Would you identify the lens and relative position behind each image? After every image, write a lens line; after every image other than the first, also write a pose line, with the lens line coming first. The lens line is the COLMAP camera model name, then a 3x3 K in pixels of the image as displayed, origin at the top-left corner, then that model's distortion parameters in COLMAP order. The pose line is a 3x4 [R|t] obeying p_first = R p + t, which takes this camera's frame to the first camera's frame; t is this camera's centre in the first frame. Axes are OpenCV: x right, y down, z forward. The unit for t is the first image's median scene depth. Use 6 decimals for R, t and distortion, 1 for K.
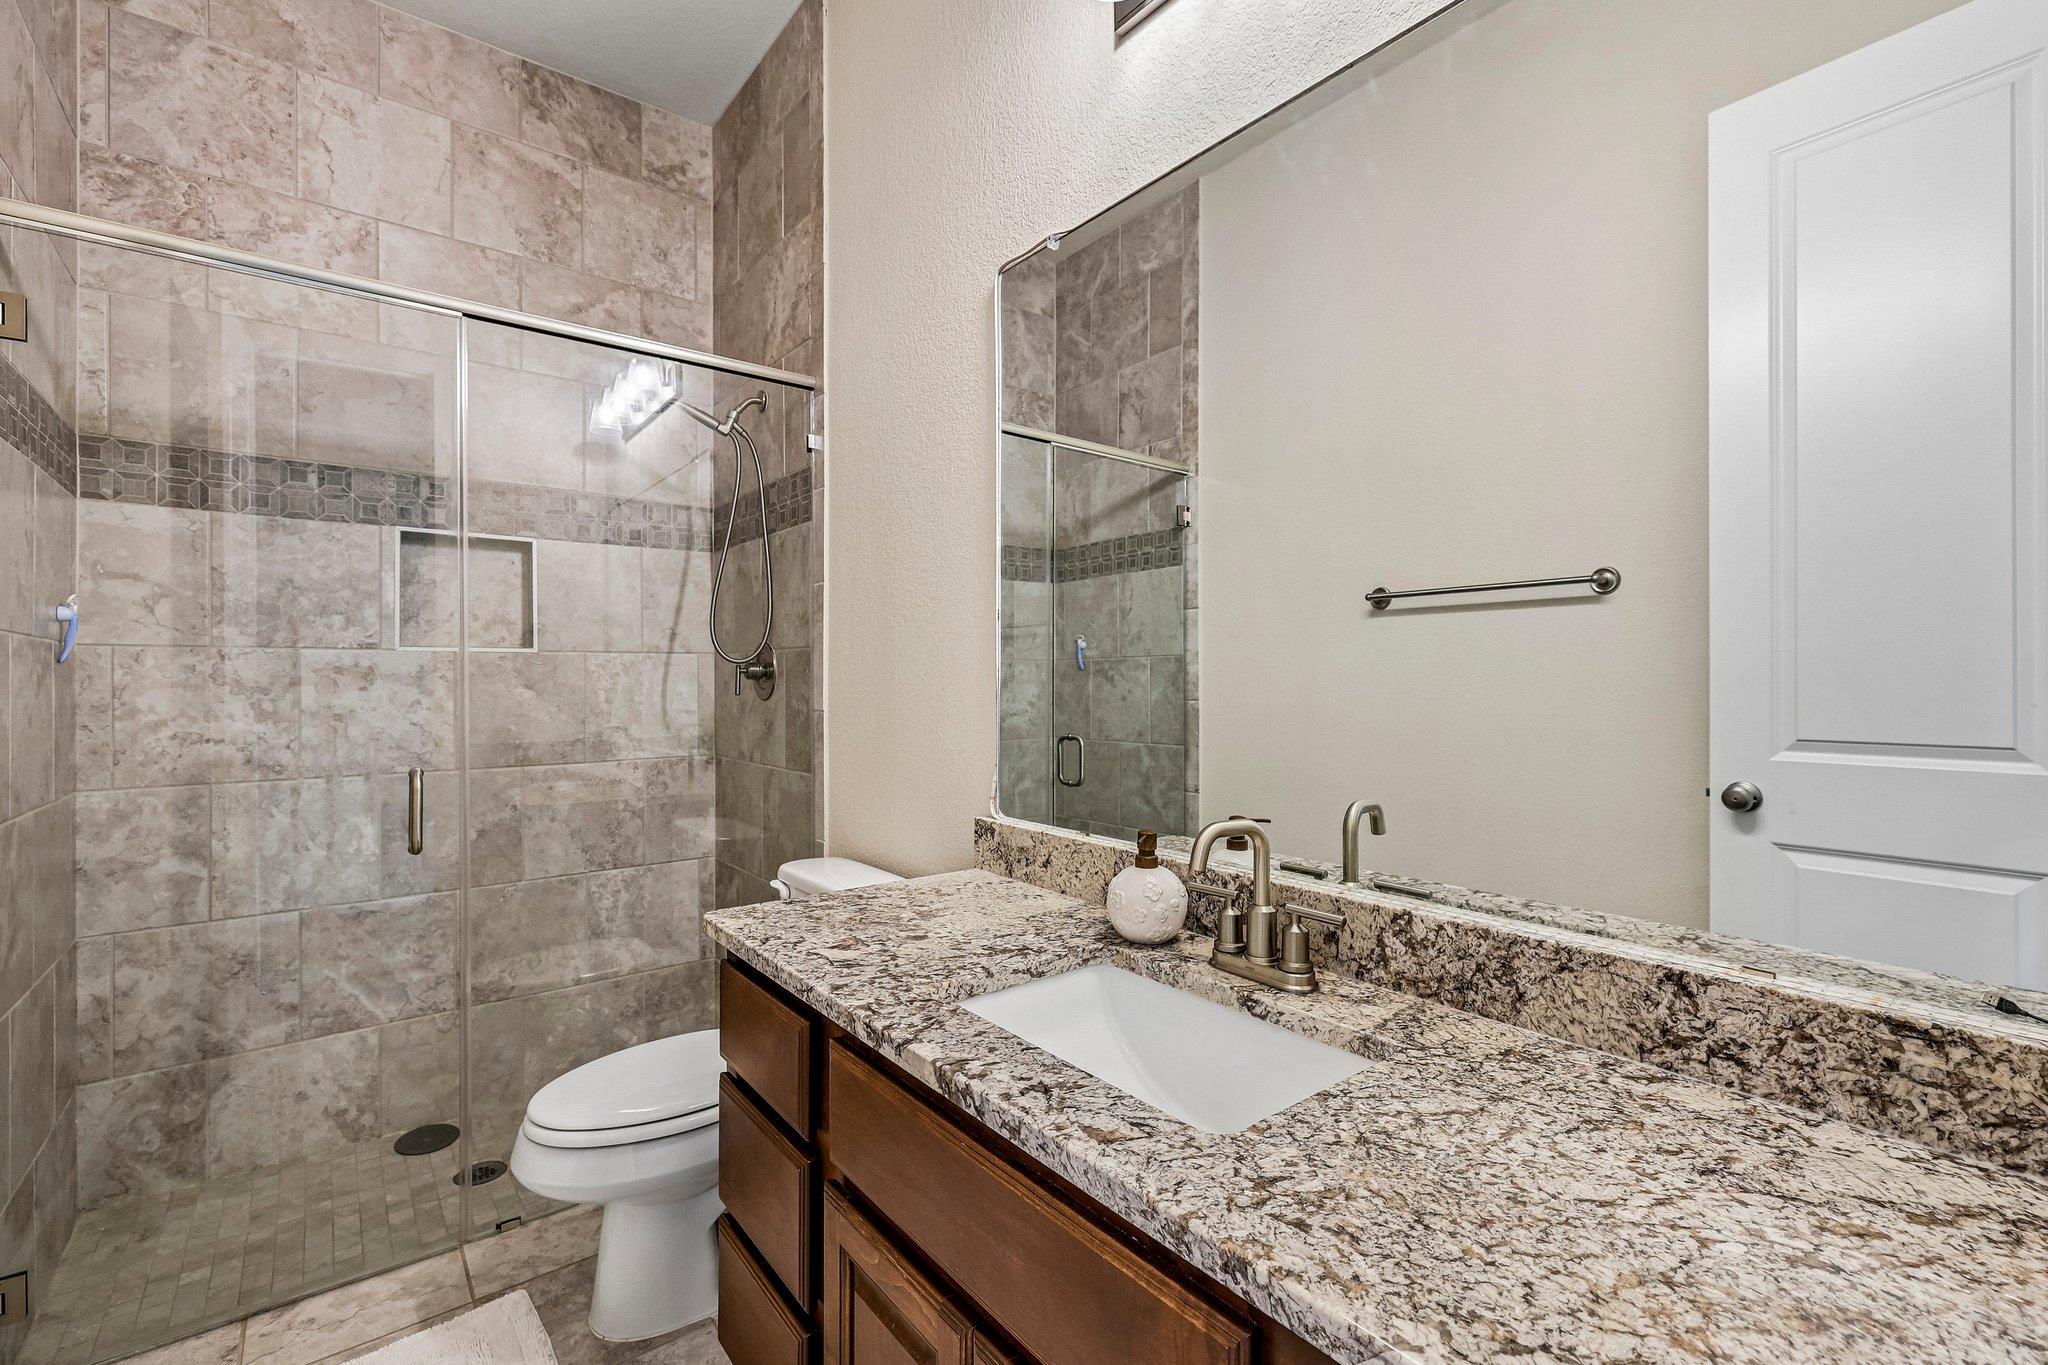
lens RADIAL K [[883.8, 0, 1027.1], [0, 883.8, 680.2], [0, 0, 1]] dist [0.005825, 0.000492]
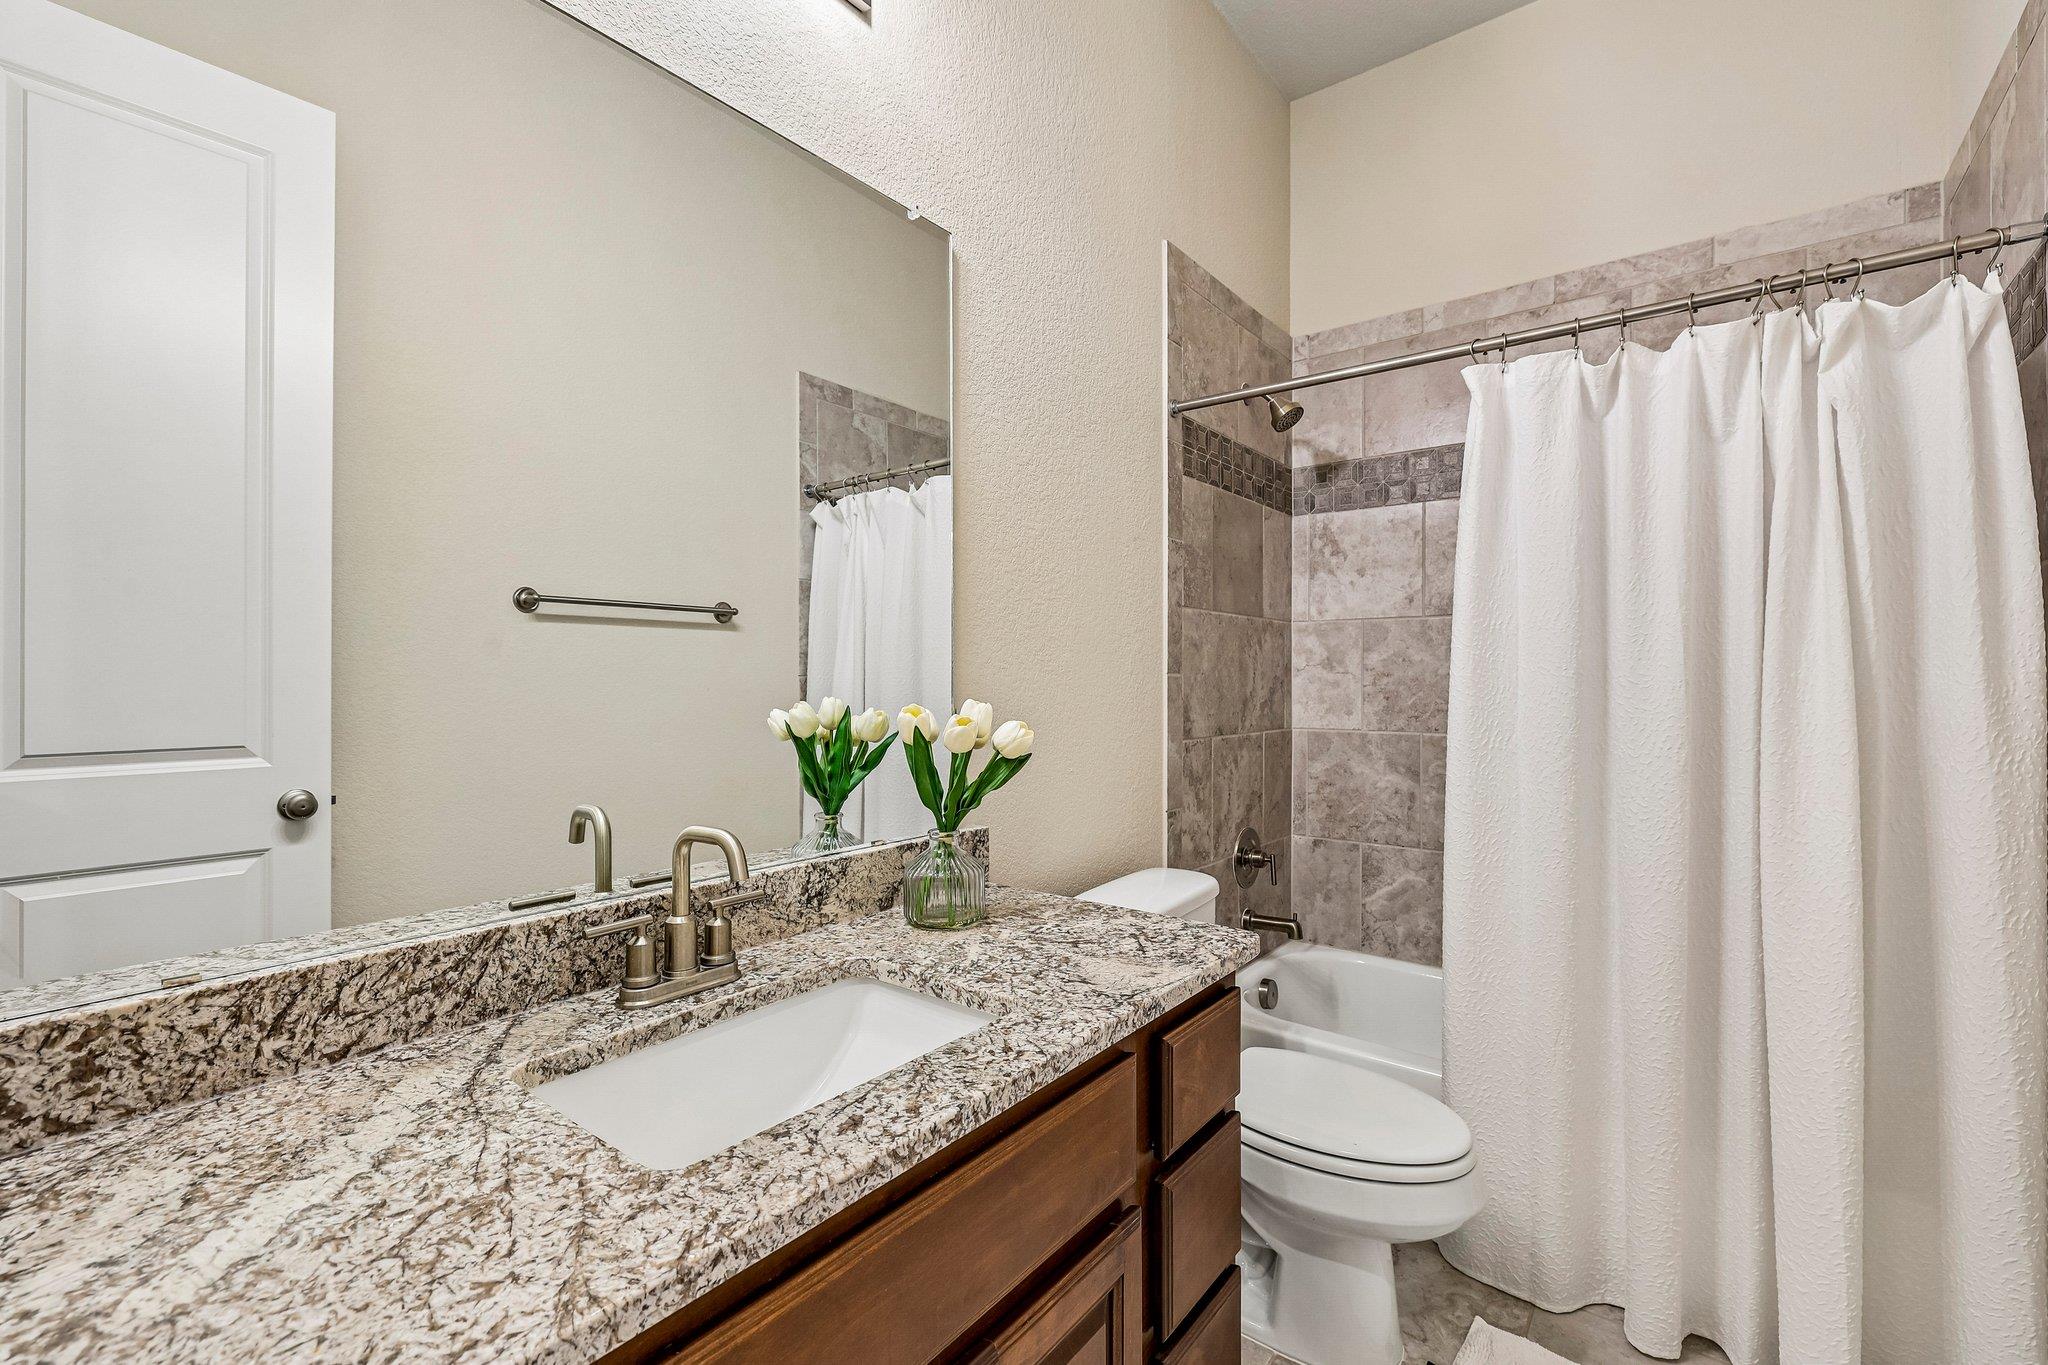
lens RADIAL K [[883.8, 0, 1027.1], [0, 883.8, 680.2], [0, 0, 1]] dist [0.005825, 0.000492]
pose [[-0.241732, 0.005870, 0.970325, -0.672119], [0.000343, 0.999982, -0.005964, -0.003560], [-0.970343, -0.001109, -0.241730, 0.791217]]
